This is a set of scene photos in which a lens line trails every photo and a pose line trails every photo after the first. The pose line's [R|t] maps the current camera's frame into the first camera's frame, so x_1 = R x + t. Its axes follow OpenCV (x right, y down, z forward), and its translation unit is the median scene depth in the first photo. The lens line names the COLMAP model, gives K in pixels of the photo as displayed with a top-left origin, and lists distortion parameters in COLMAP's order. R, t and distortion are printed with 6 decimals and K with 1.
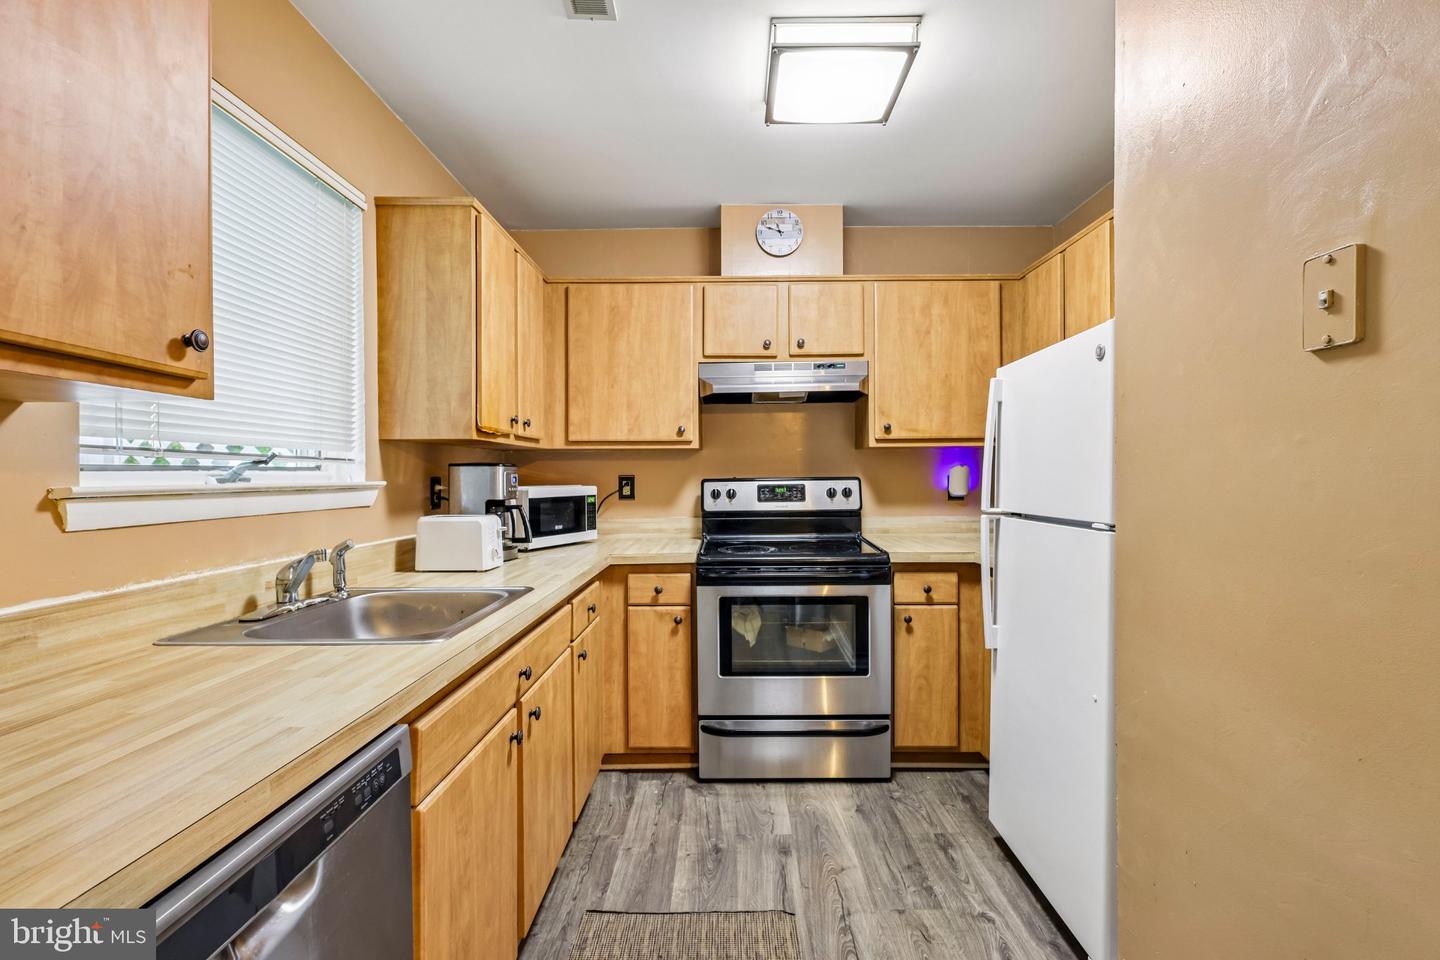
lens RADIAL K [[672.3, 0, 722.7], [0, 672.3, 477.7], [0, 0, 1]] dist [-0.004707, 0.004707]
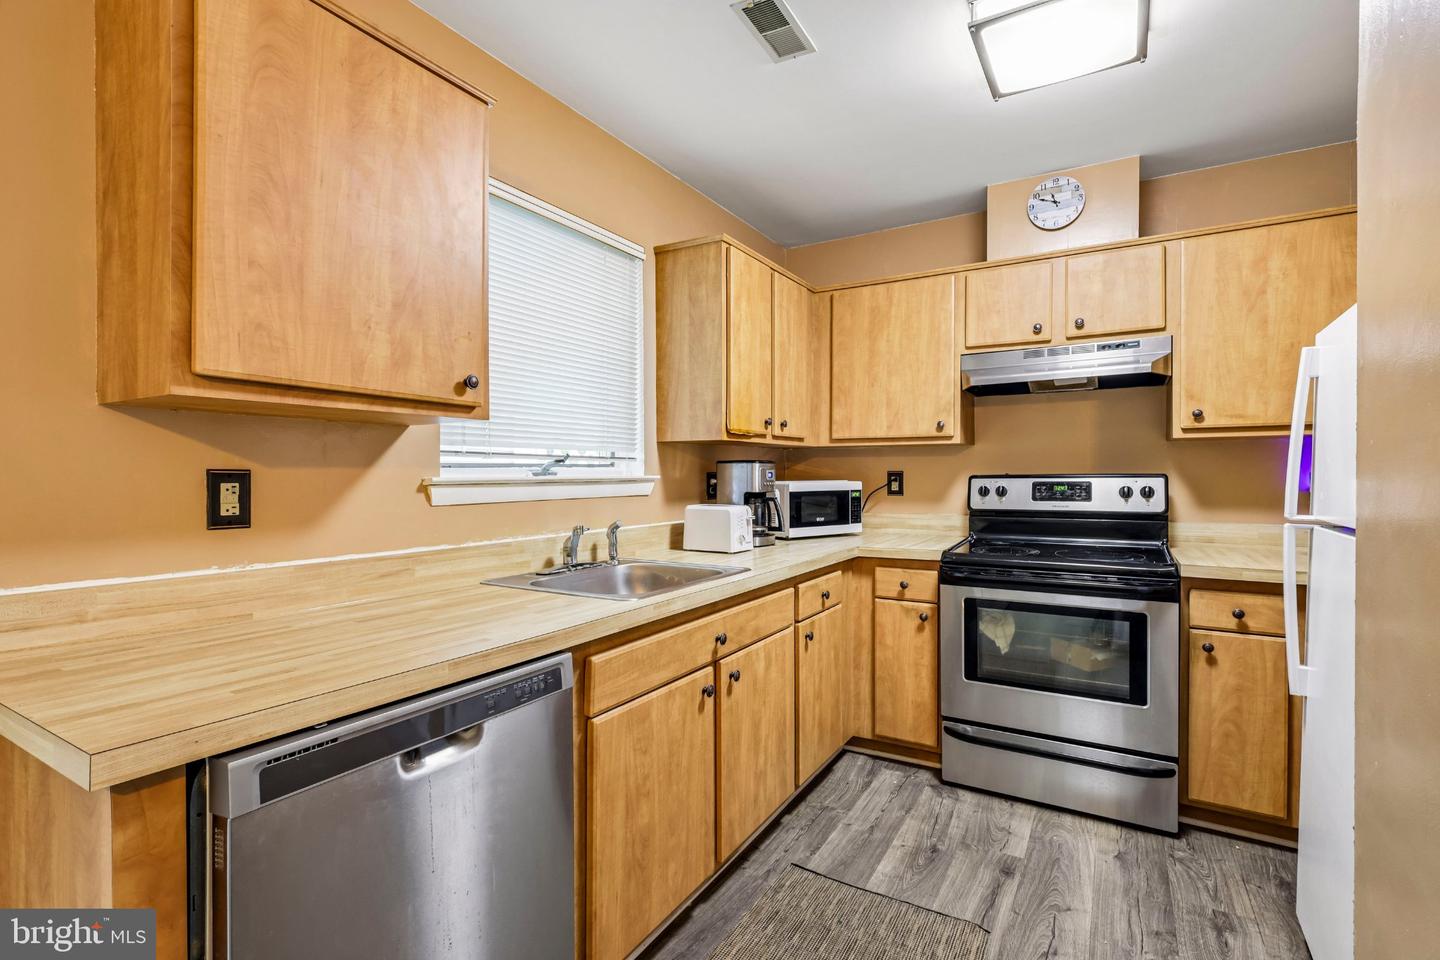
lens RADIAL K [[672.3, 0, 721.0], [0, 672.3, 477.6], [0, 0, 1]] dist [-0.004707, 0.004707]
pose [[0.860664, 0.007873, -0.509113, 0.208402], [-0.004573, 0.999960, 0.007732, -0.000840], [0.509153, -0.004326, 0.860665, -0.009794]]
